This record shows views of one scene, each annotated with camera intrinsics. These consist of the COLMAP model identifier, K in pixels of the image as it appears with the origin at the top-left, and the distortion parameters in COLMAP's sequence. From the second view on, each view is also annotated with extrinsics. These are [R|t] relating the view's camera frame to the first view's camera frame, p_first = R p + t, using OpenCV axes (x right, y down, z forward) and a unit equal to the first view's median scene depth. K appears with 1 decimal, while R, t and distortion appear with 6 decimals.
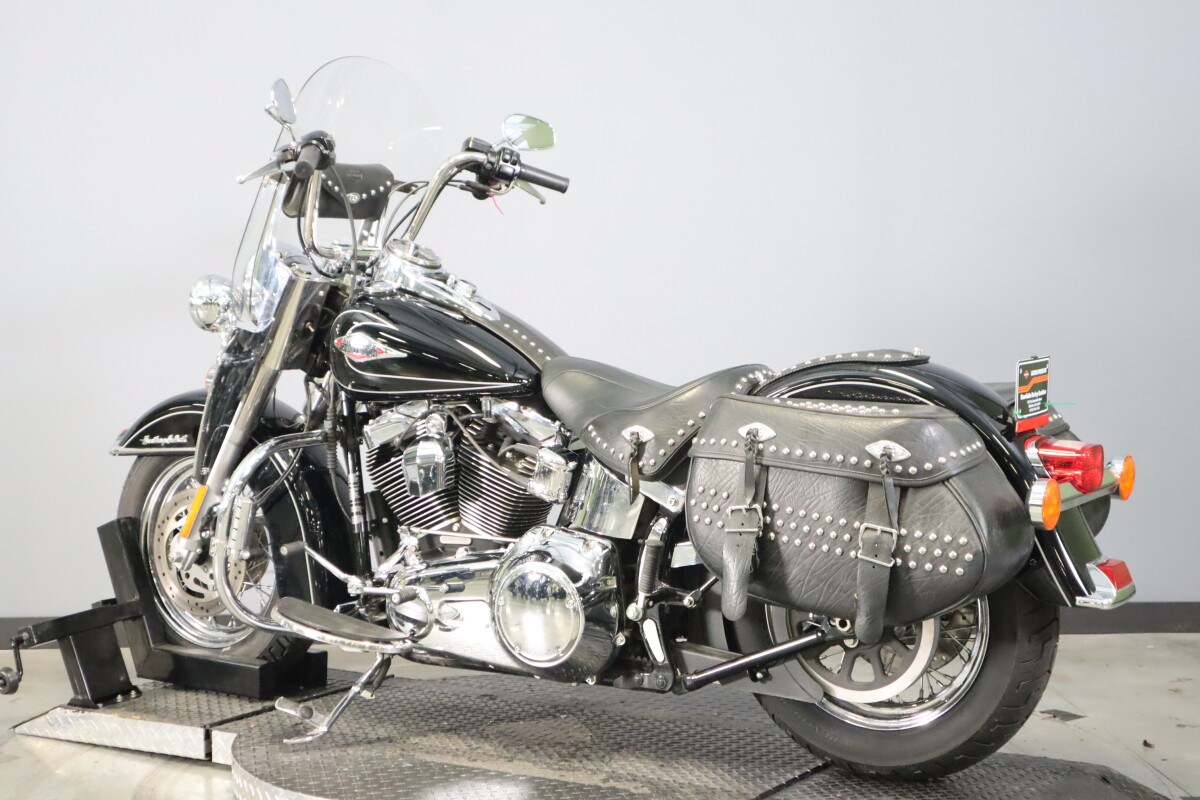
lens RADIAL K [[1188.4, 0, 603.5], [0, 1188.4, 405.7], [0, 0, 1]] dist [0.029013, 0.000000]
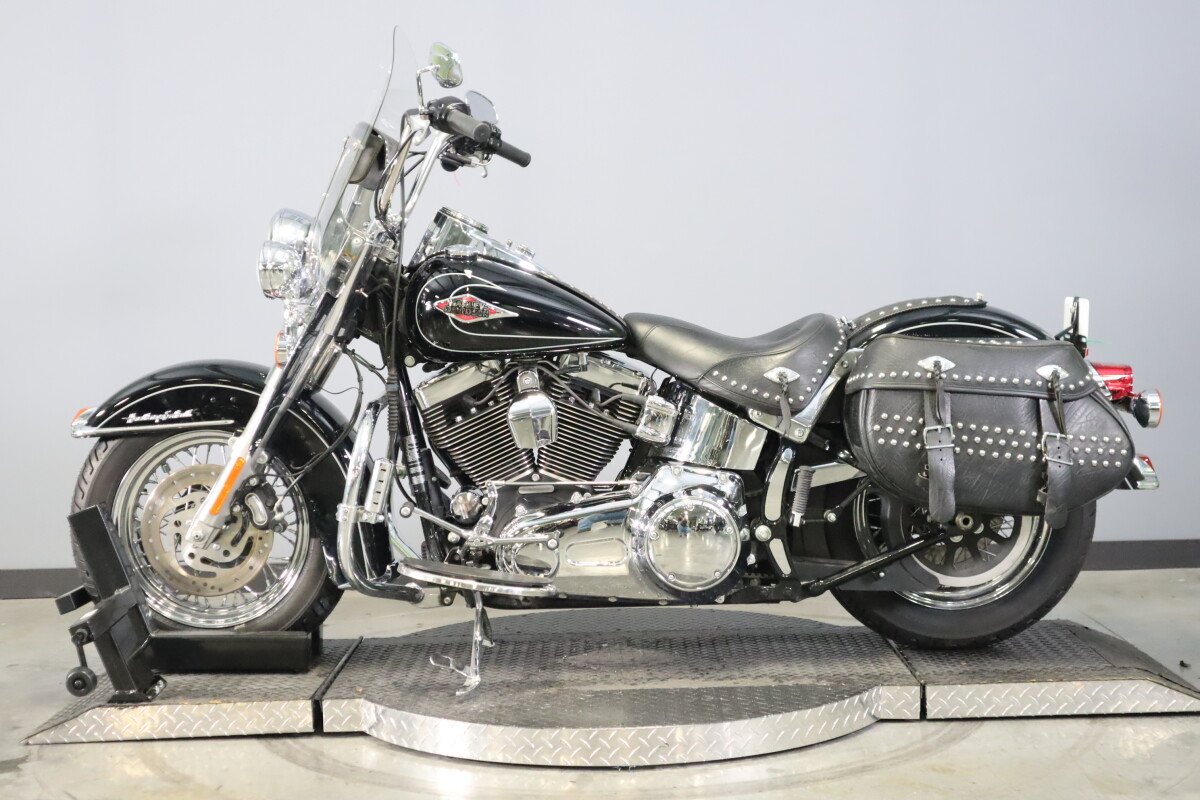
lens RADIAL K [[1102.7, 0, 608.3], [0, 1102.7, 395.1], [0, 0, 1]] dist [0.028791, 0.000000]
pose [[0.937237, -0.052104, 0.344778, -0.465505], [0.046426, 0.998616, 0.024709, 0.008962], [-0.345588, -0.007152, 0.938359, 0.065354]]
